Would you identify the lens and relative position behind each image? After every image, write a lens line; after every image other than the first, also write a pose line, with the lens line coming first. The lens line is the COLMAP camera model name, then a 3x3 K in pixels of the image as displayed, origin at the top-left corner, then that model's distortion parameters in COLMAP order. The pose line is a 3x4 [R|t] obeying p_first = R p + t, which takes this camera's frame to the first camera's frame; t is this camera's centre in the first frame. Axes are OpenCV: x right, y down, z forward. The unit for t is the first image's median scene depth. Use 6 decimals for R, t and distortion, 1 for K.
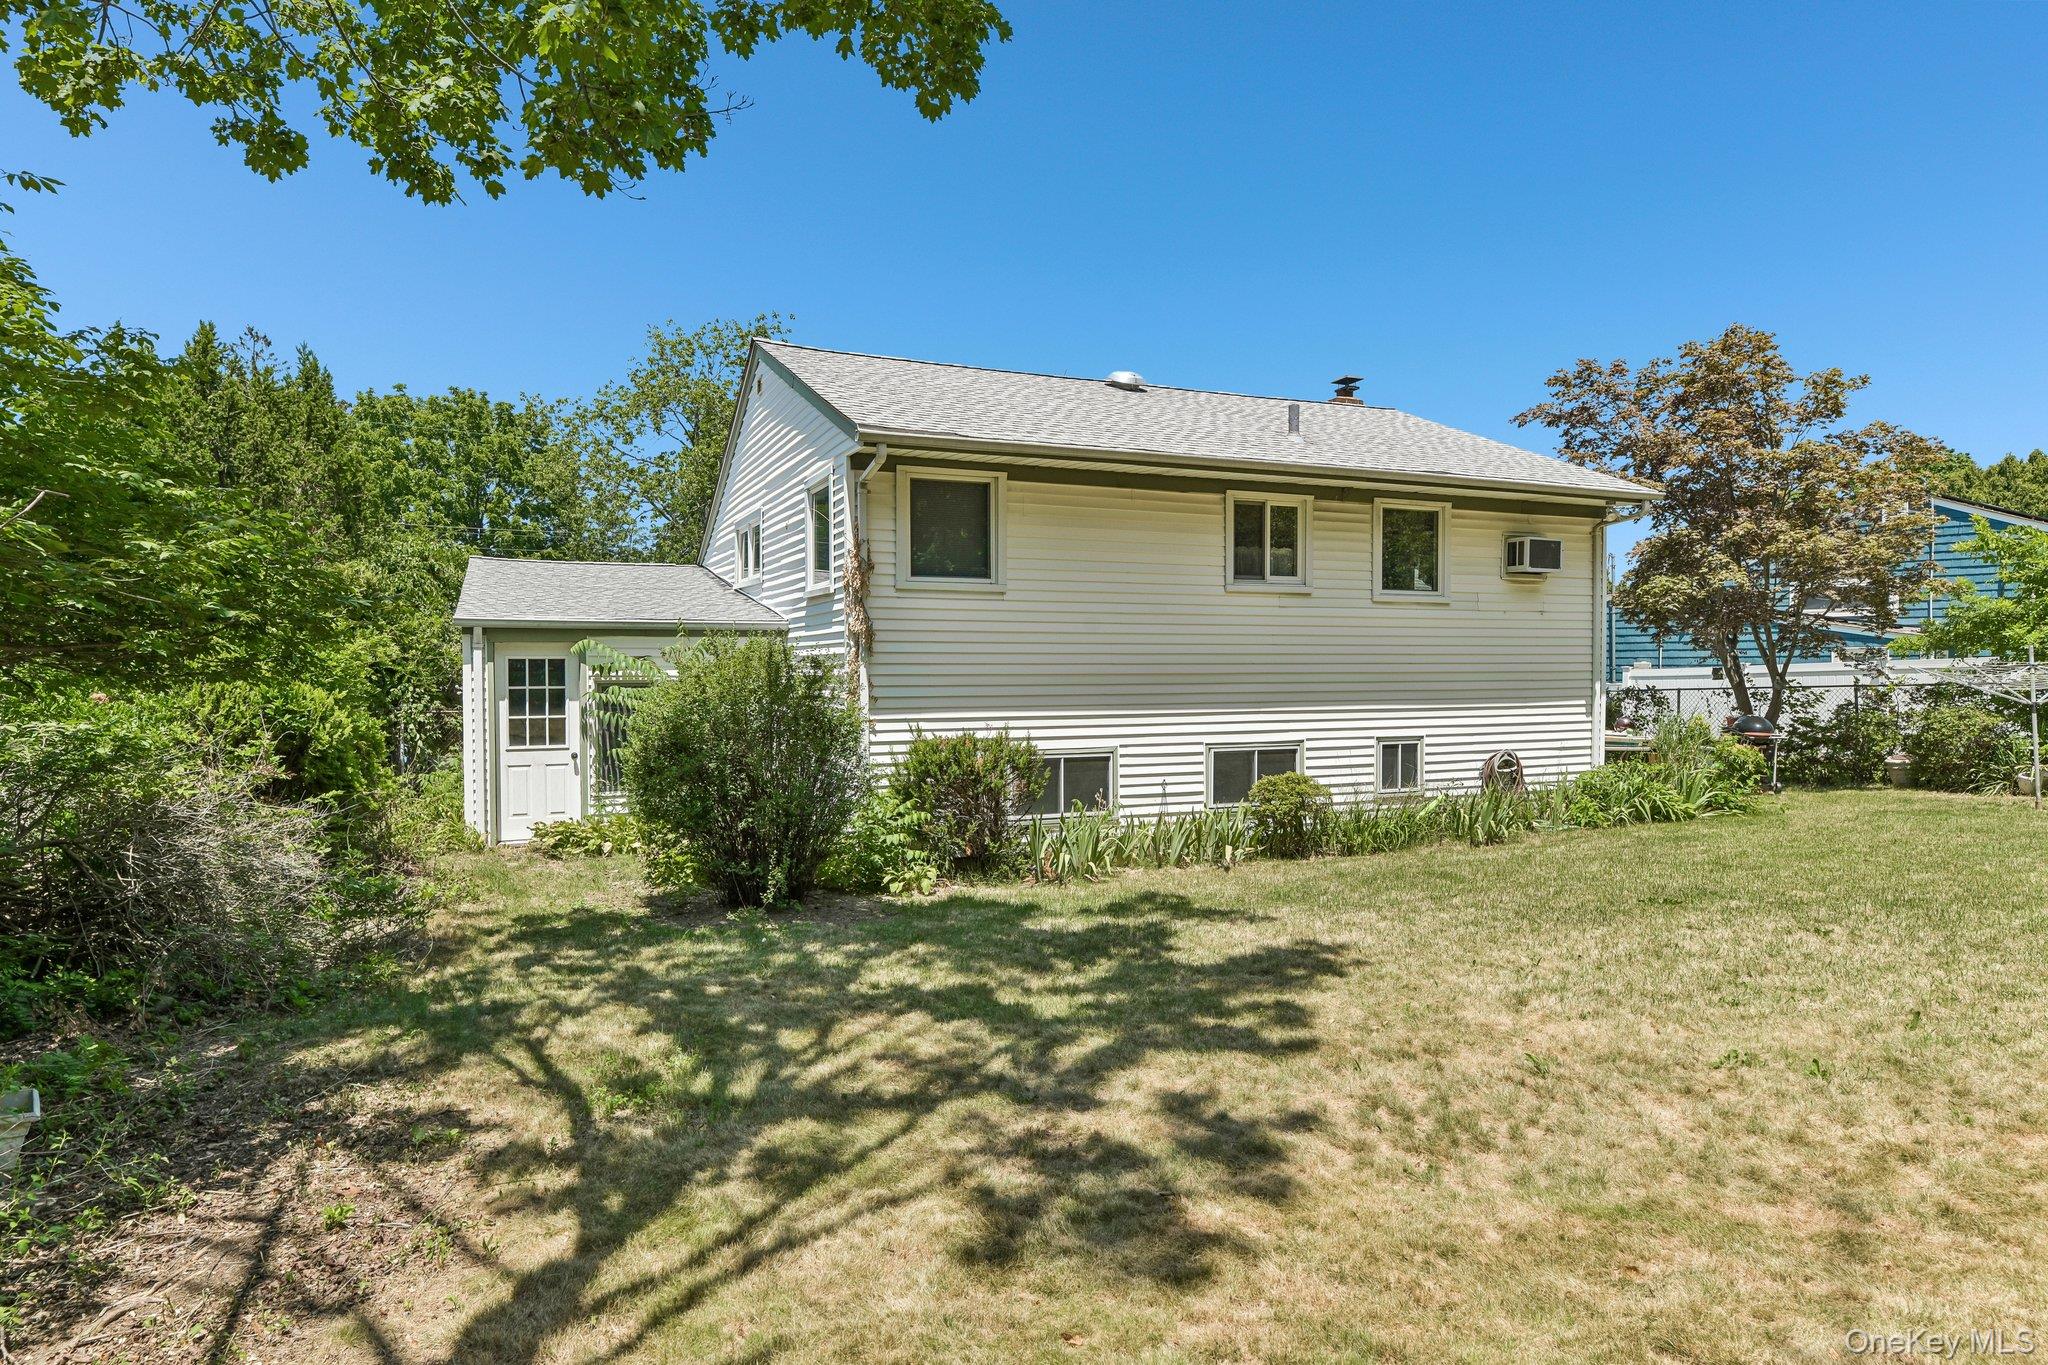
lens RADIAL K [[1198.6, 0, 1024.0], [0, 1198.6, 682.5], [0, 0, 1]] dist [0.002755, -0.000309]
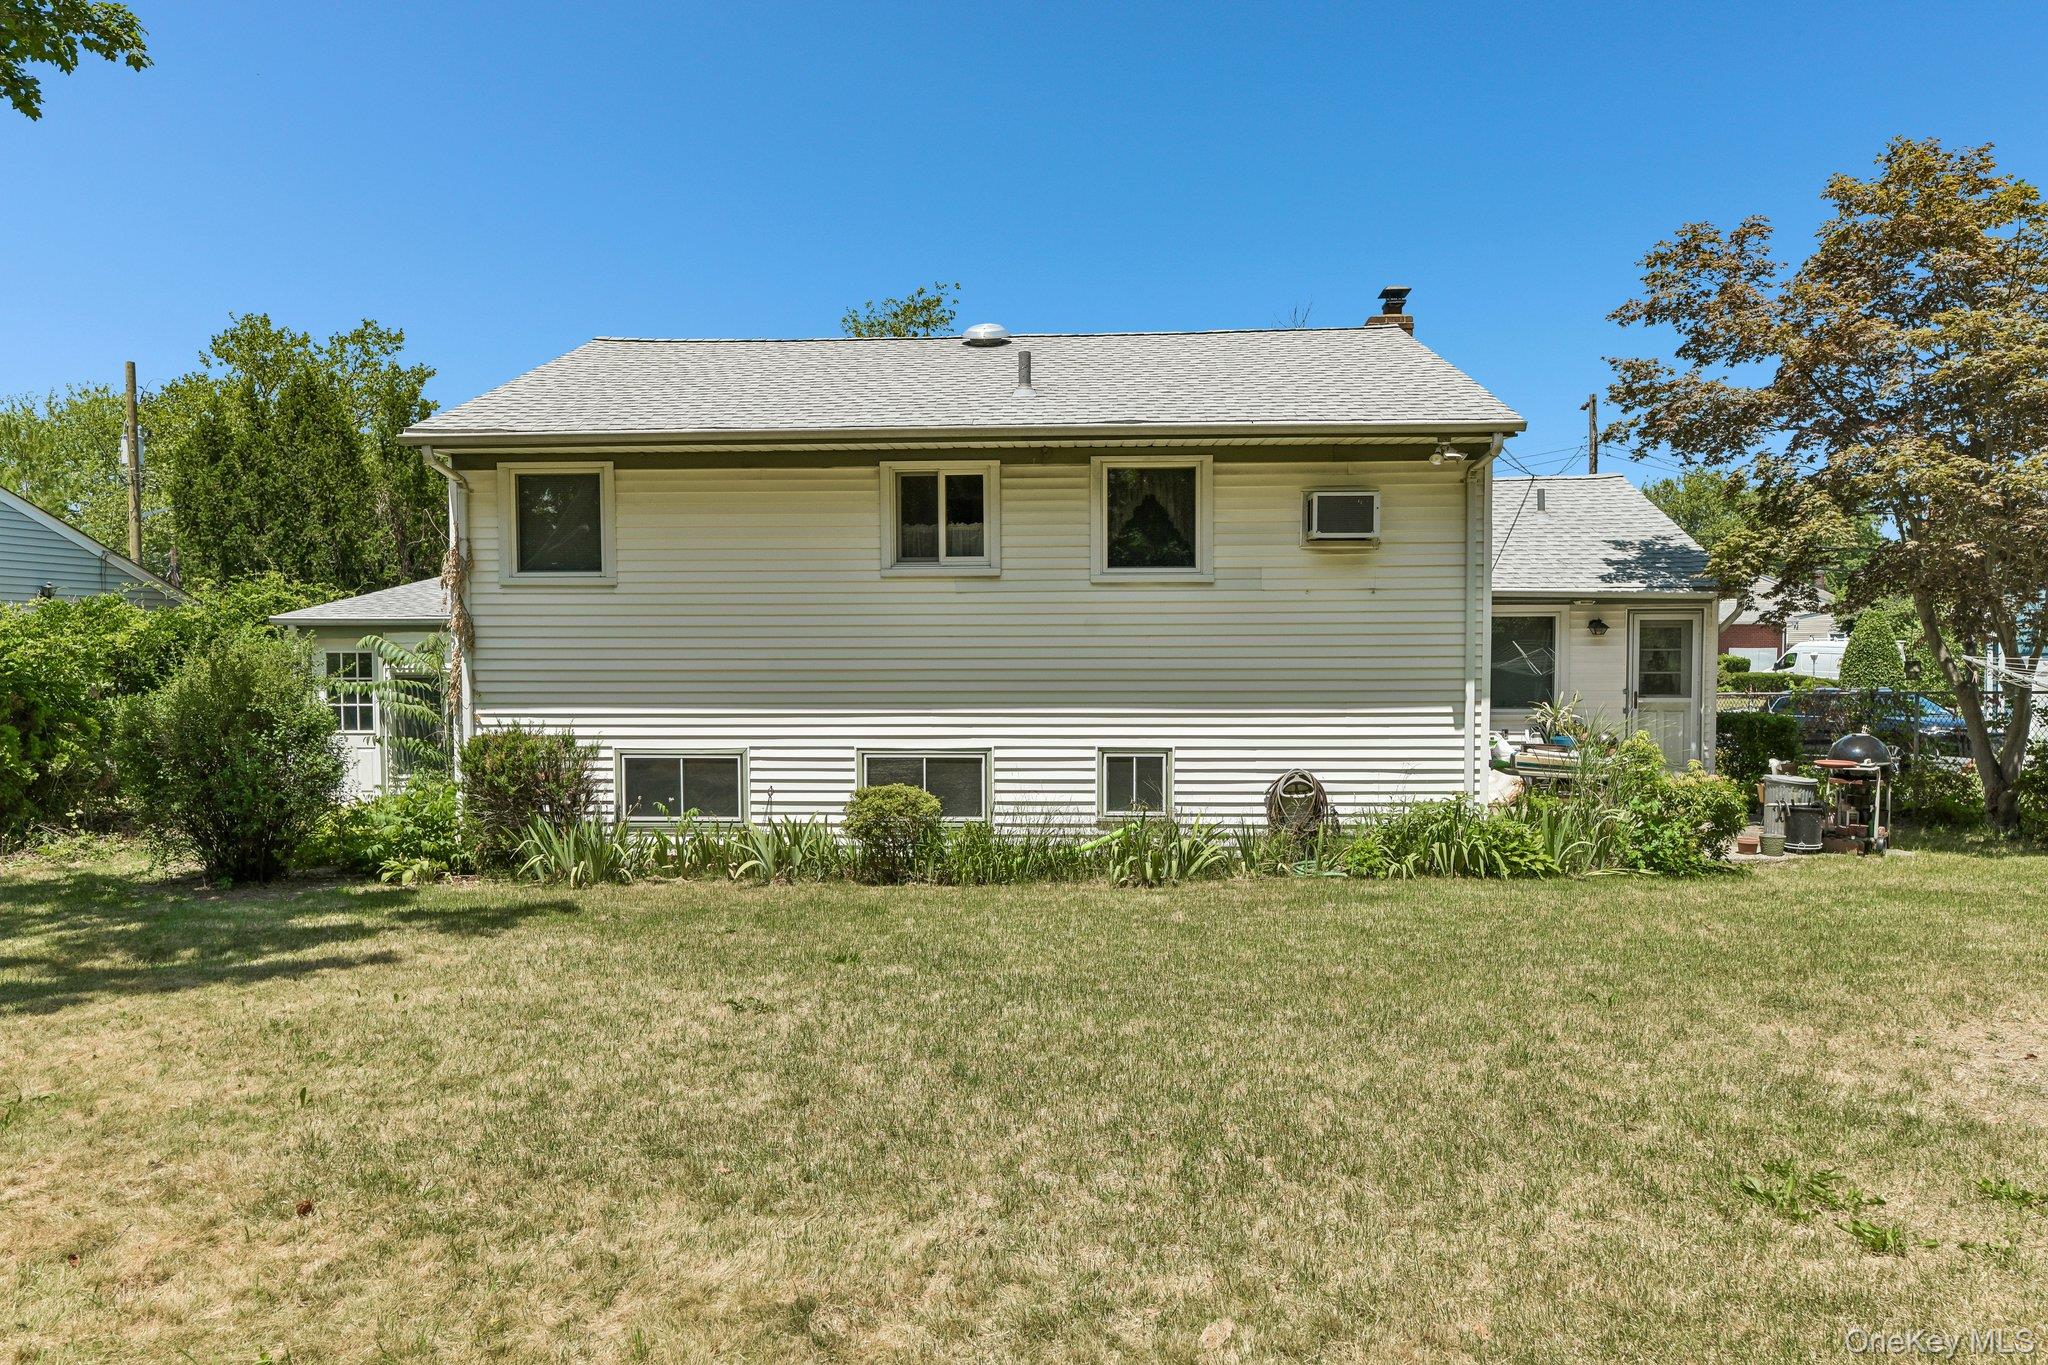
lens RADIAL K [[1322.3, 0, 1026.9], [0, 1322.3, 705.0], [0, 0, 1]] dist [0.004968, 0.000780]
pose [[0.893878, 0.018246, -0.447939, 0.683997], [-0.005674, 0.999552, 0.029392, -0.010813], [0.448275, -0.023731, 0.893581, 0.172281]]
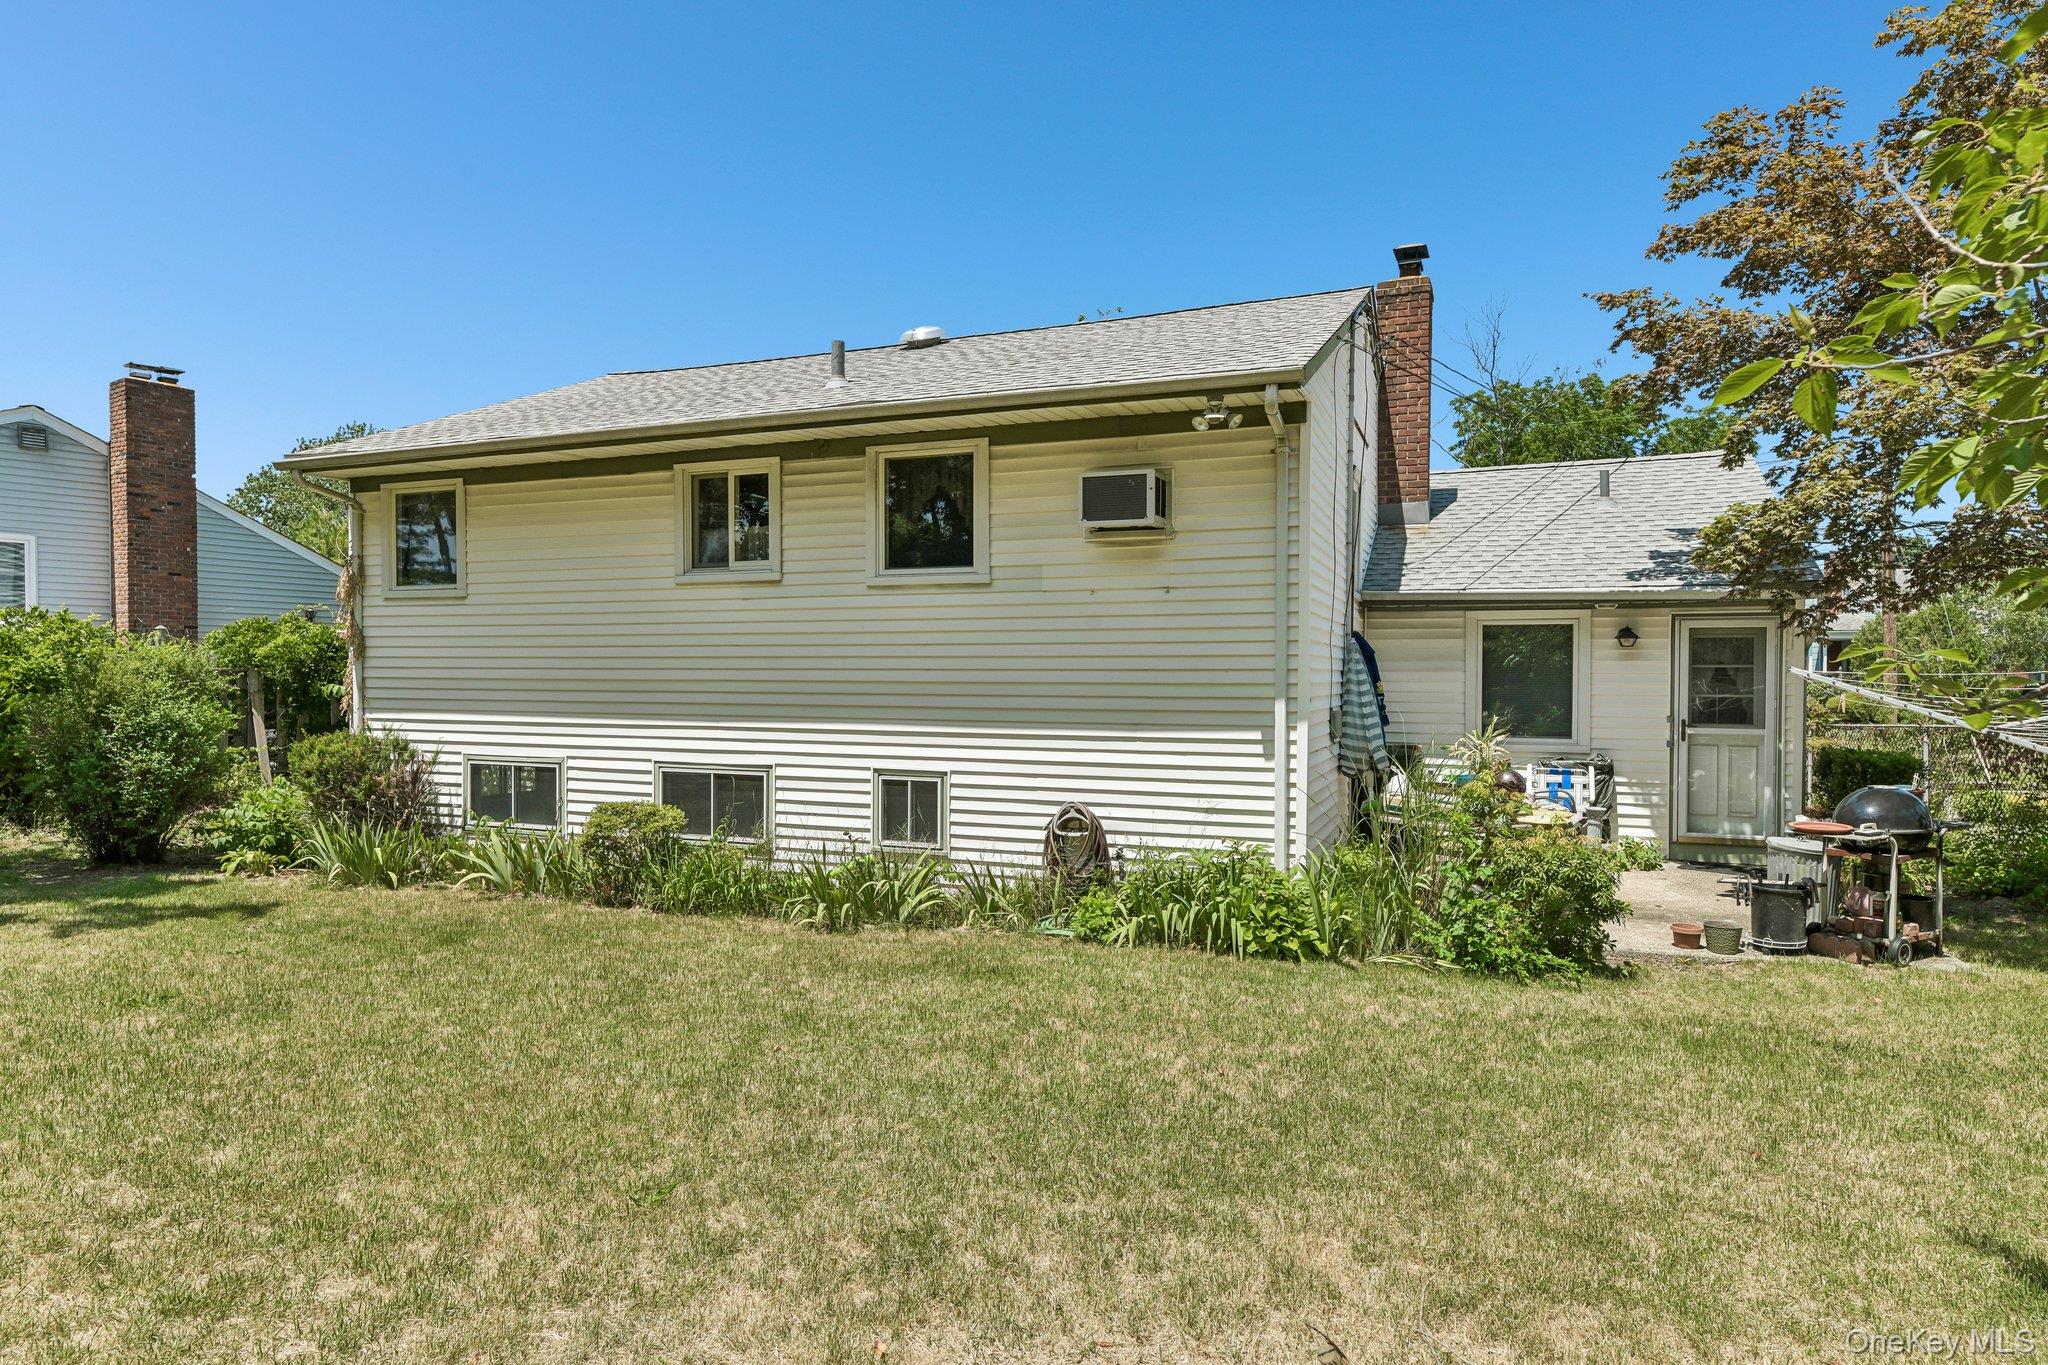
lens RADIAL K [[1198.6, 0, 1024.0], [0, 1198.6, 682.5], [0, 0, 1]] dist [0.002755, -0.000309]
pose [[0.694429, 0.011937, -0.719462, 0.928390], [-0.015595, 0.999877, 0.001537, -0.010933], [0.719392, 0.010153, 0.694530, 0.573783]]
